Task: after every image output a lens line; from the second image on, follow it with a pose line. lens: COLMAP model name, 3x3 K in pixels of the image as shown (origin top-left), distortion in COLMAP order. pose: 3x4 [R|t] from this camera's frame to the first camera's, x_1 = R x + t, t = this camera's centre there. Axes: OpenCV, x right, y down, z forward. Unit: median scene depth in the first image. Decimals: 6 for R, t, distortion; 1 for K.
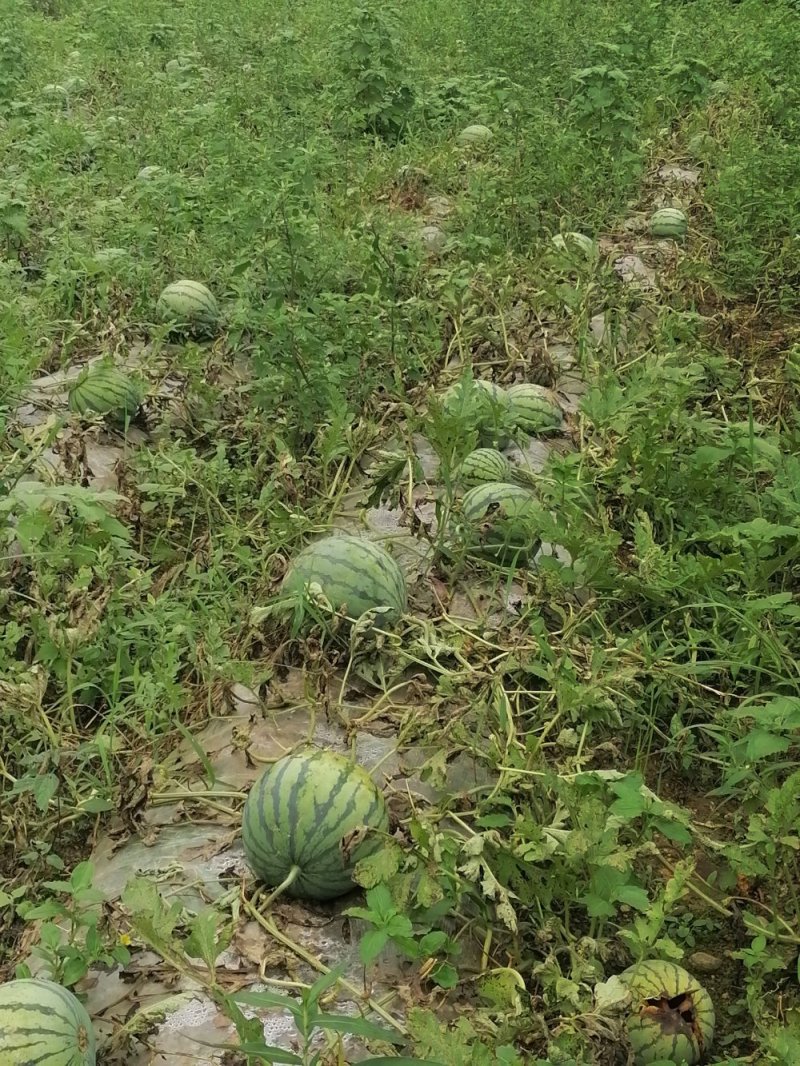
lens RADIAL K [[1665.7, 0, 400.1], [0, 1665.7, 532.8], [0, 0, 1]] dist [0.051285, 0.000000]
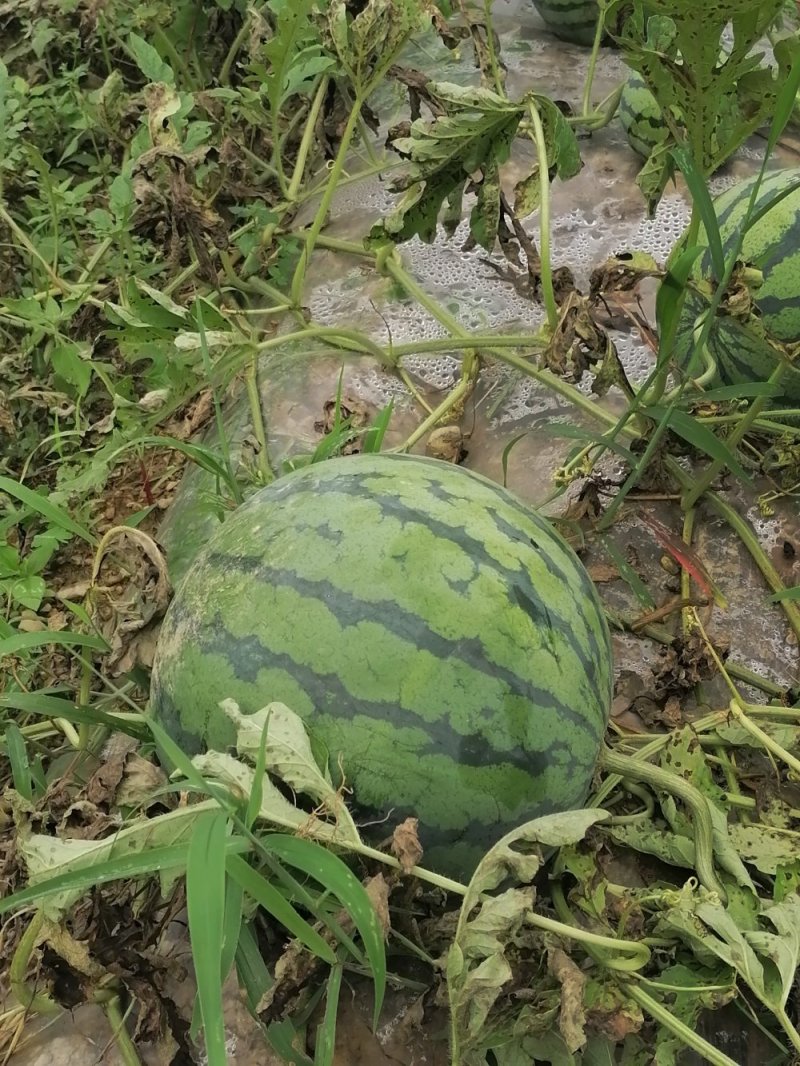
lens RADIAL K [[1665.7, 0, 399.8], [0, 1665.7, 533.3], [0, 0, 1]] dist [0.051285, 0.000000]
pose [[0.998235, -0.056626, 0.017905, -0.030286], [0.049655, 0.961174, 0.271440, -0.052850], [-0.032580, -0.270072, 0.962289, 0.647931]]
